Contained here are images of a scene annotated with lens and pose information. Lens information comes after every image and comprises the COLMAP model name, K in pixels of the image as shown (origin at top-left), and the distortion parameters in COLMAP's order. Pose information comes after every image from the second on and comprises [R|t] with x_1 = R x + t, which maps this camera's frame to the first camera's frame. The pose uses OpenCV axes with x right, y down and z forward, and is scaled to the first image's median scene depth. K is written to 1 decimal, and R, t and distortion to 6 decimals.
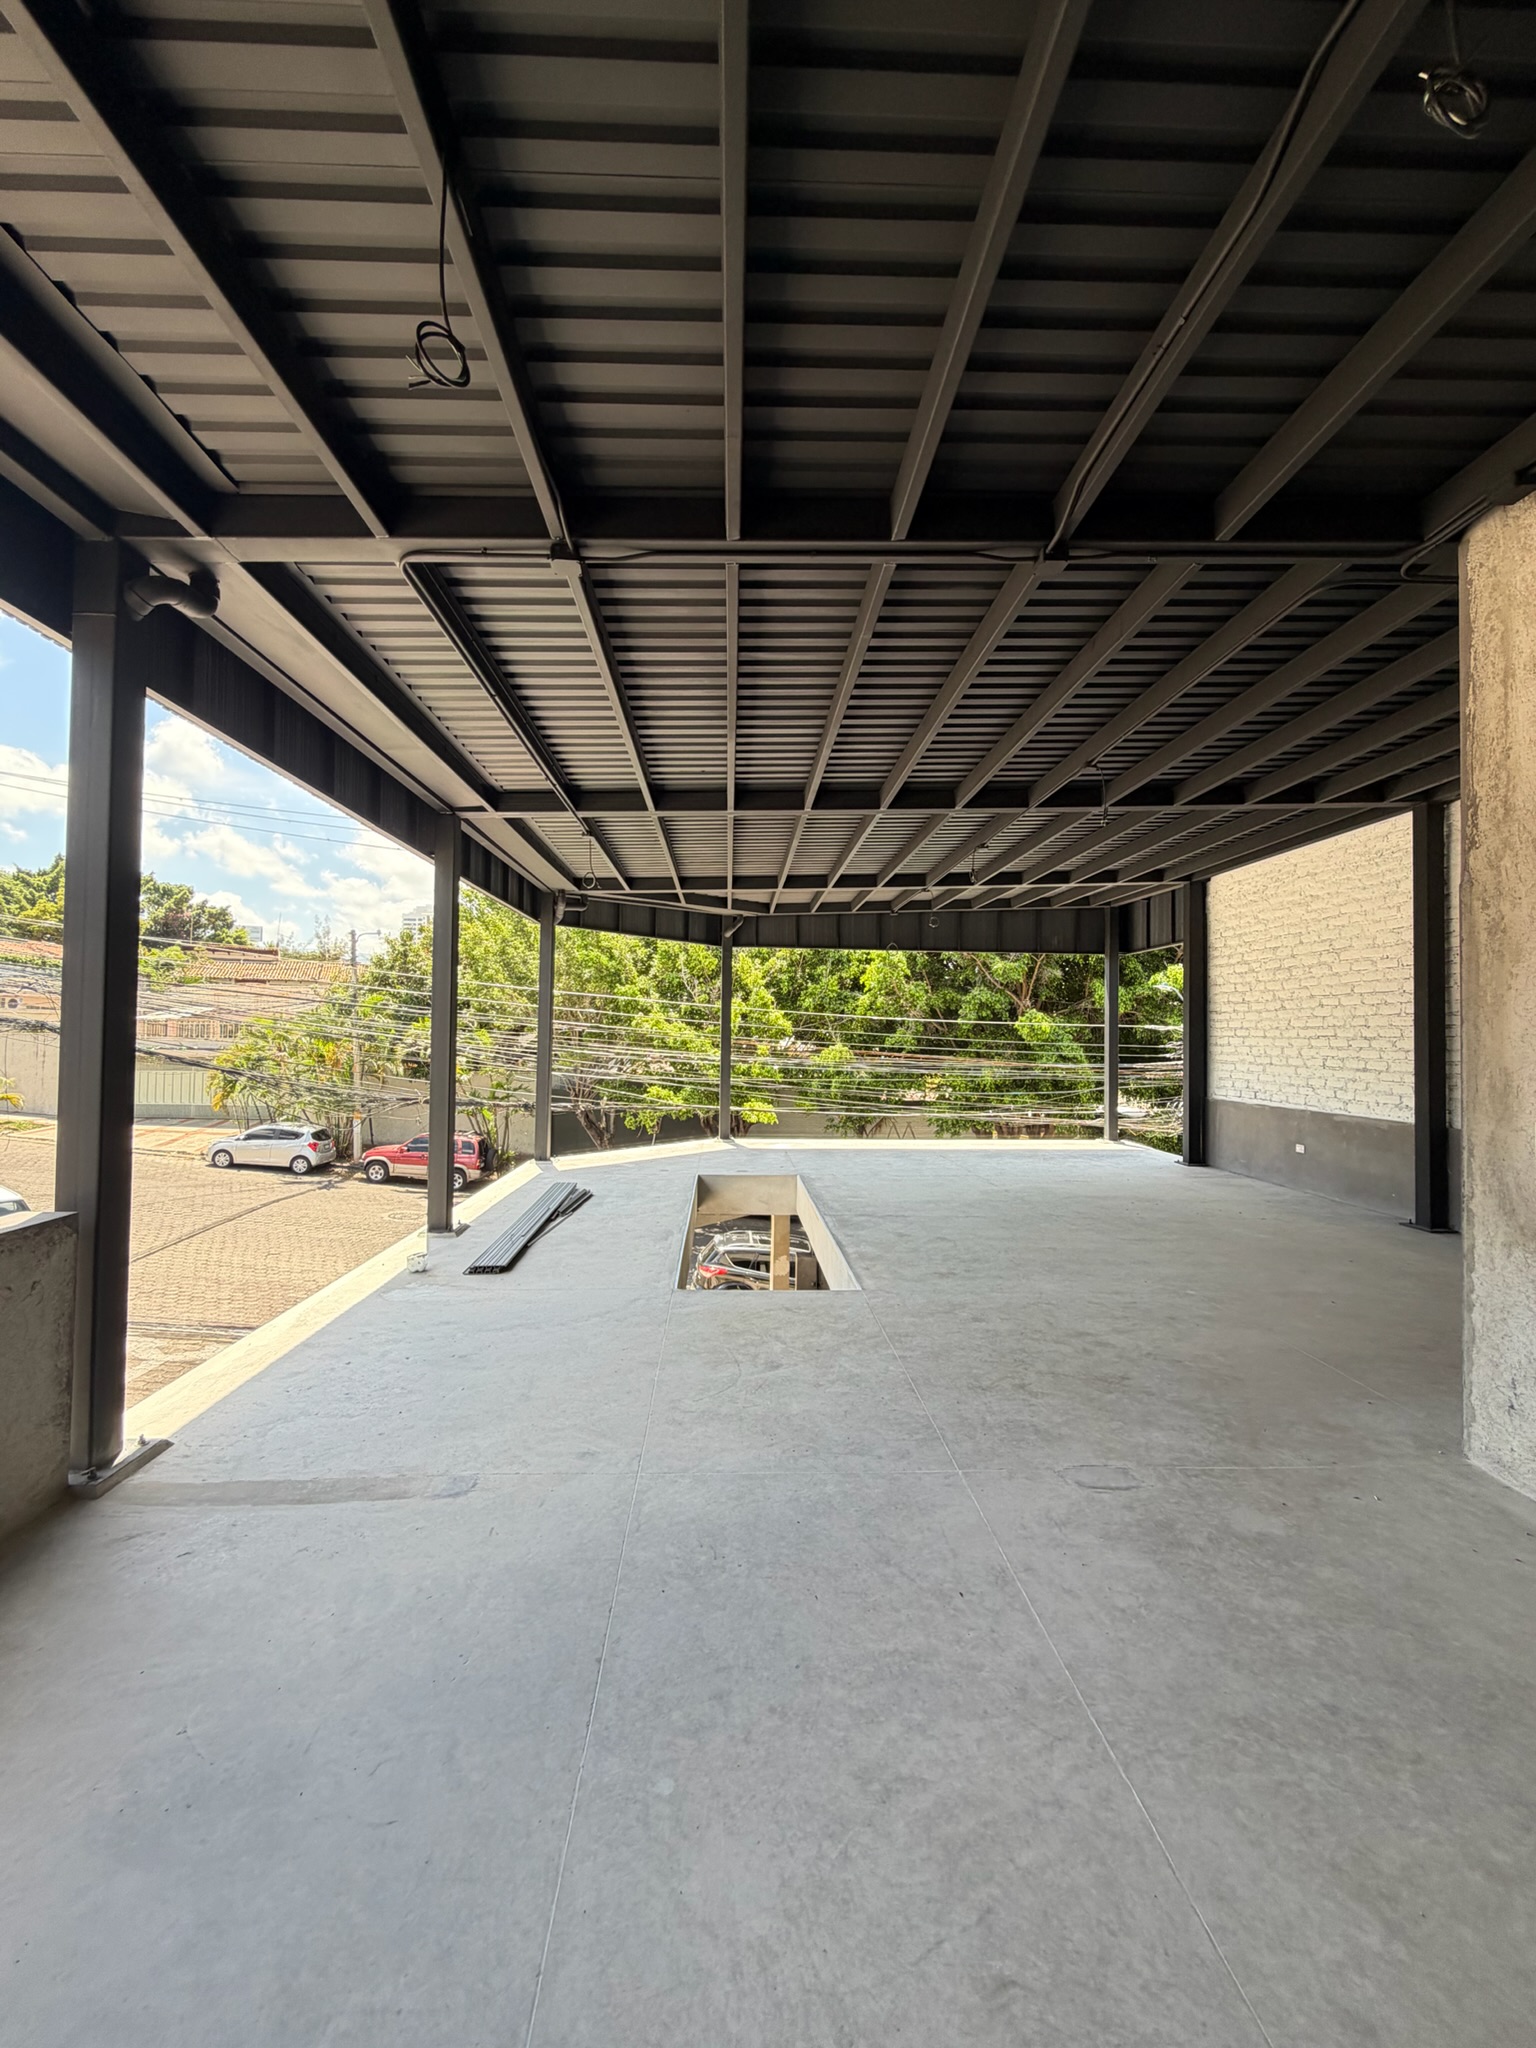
lens RADIAL K [[814.7, 0, 770.8], [0, 814.7, 1016.8], [0, 0, 1]] dist [-0.000626, 0.000570]
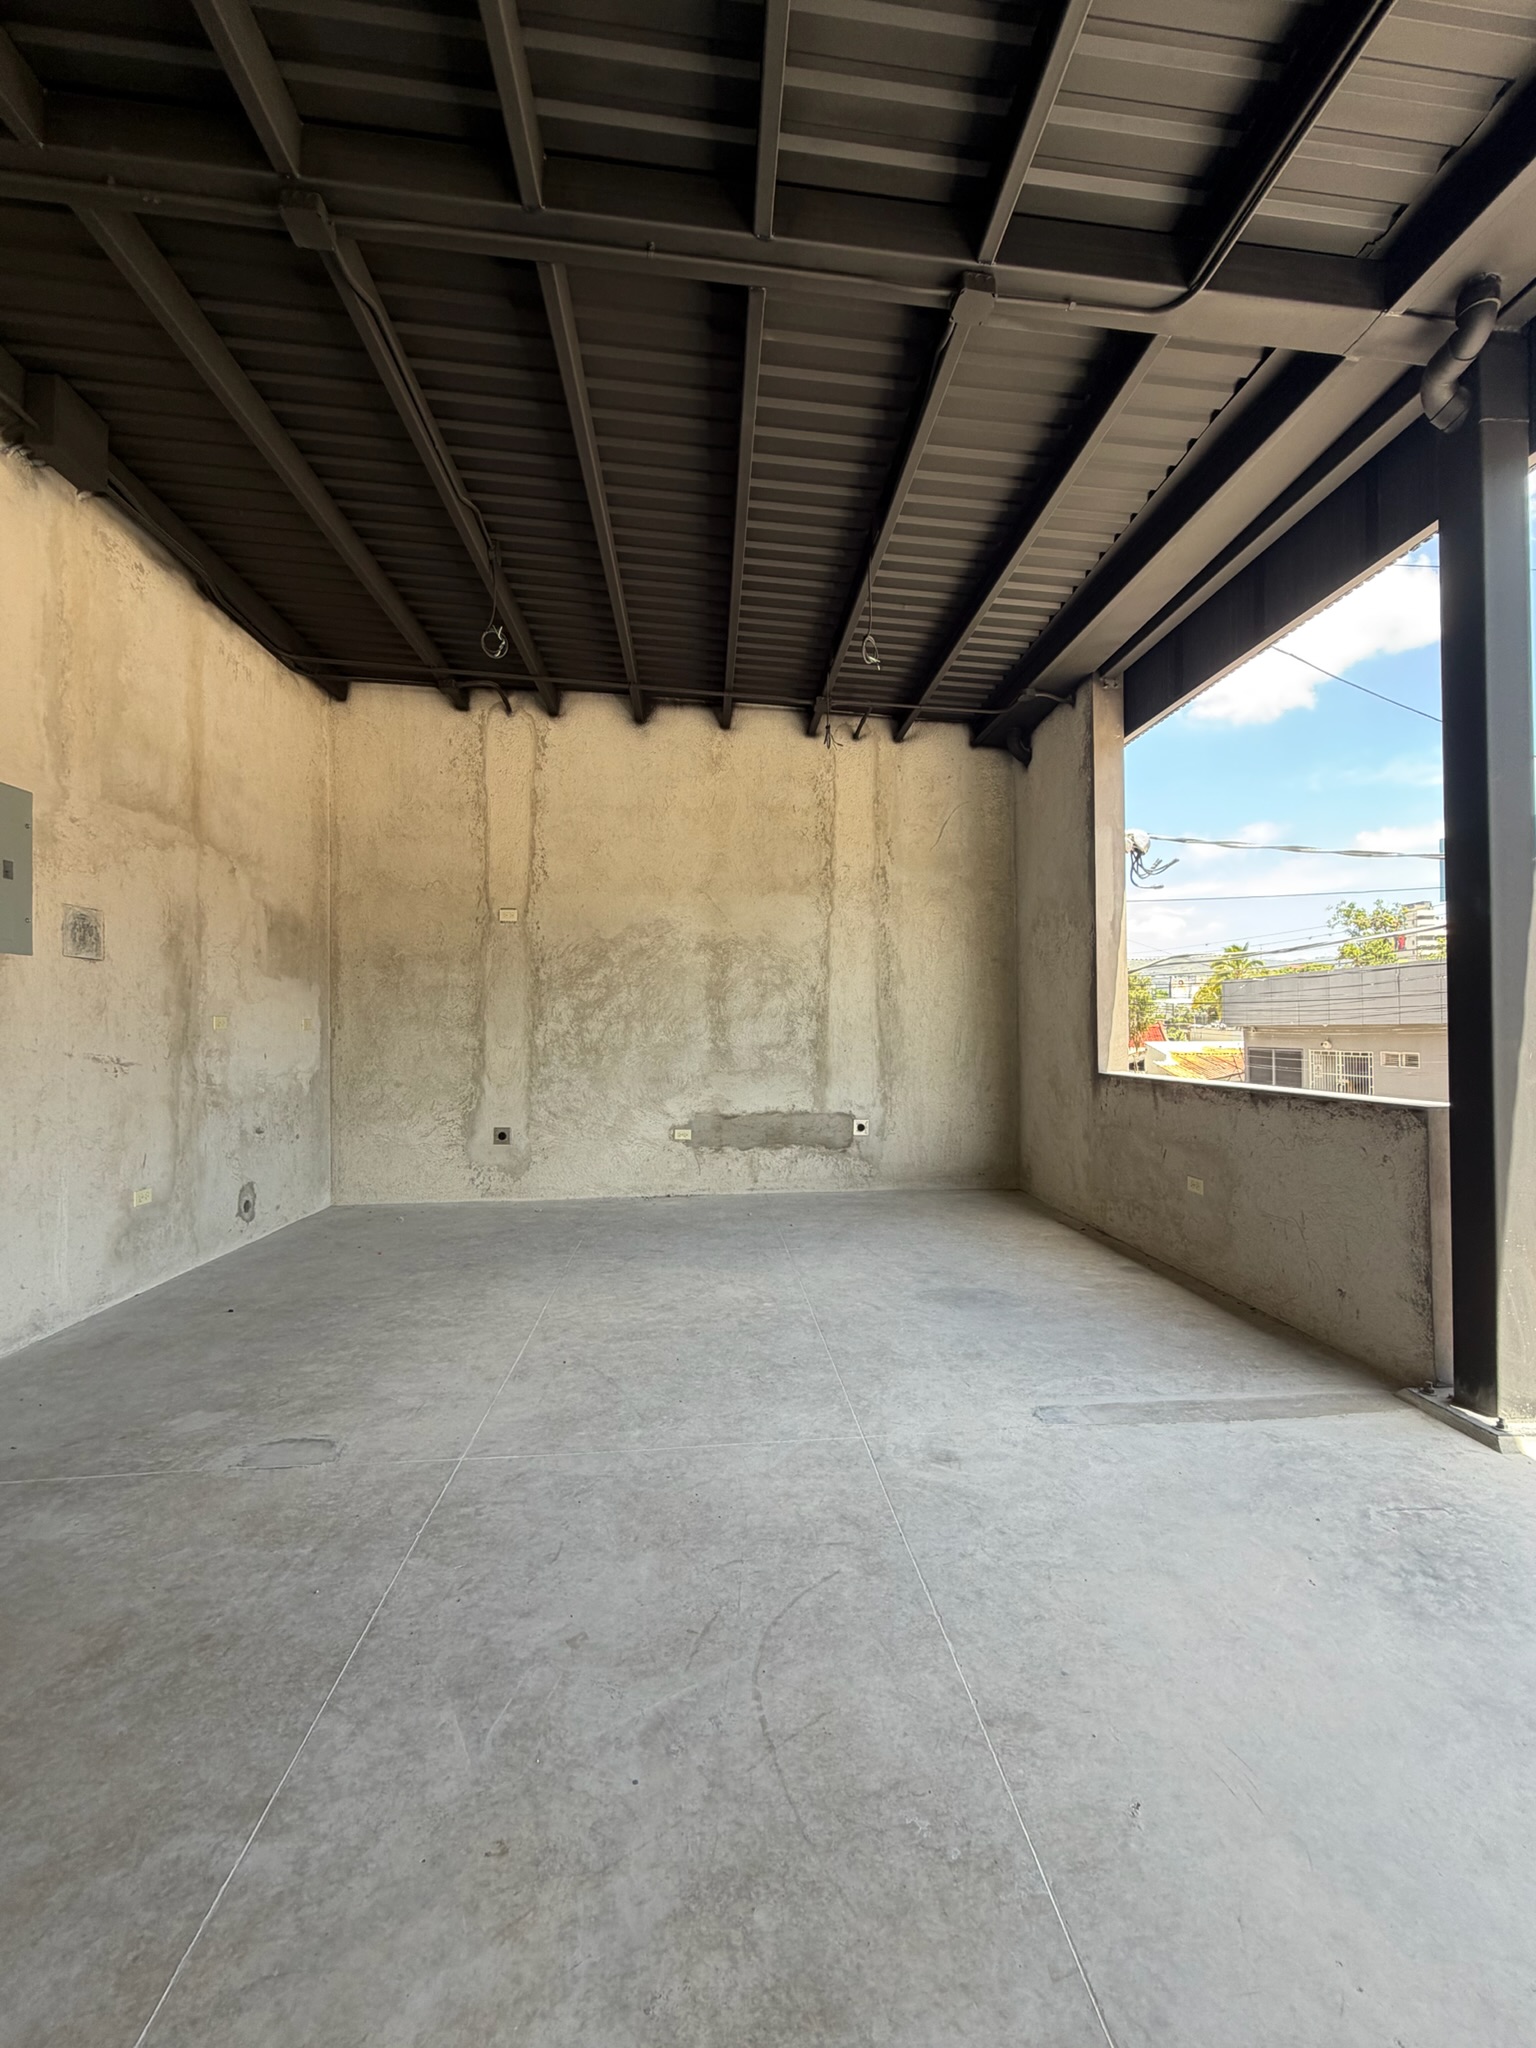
lens RADIAL K [[814.7, 0, 770.8], [0, 814.7, 1016.8], [0, 0, 1]] dist [-0.000626, 0.000570]
pose [[-0.999518, -0.006552, -0.030347, -0.026207], [-0.005319, 0.999164, -0.040539, 0.107789], [0.030587, -0.040358, -0.998717, 1.193090]]
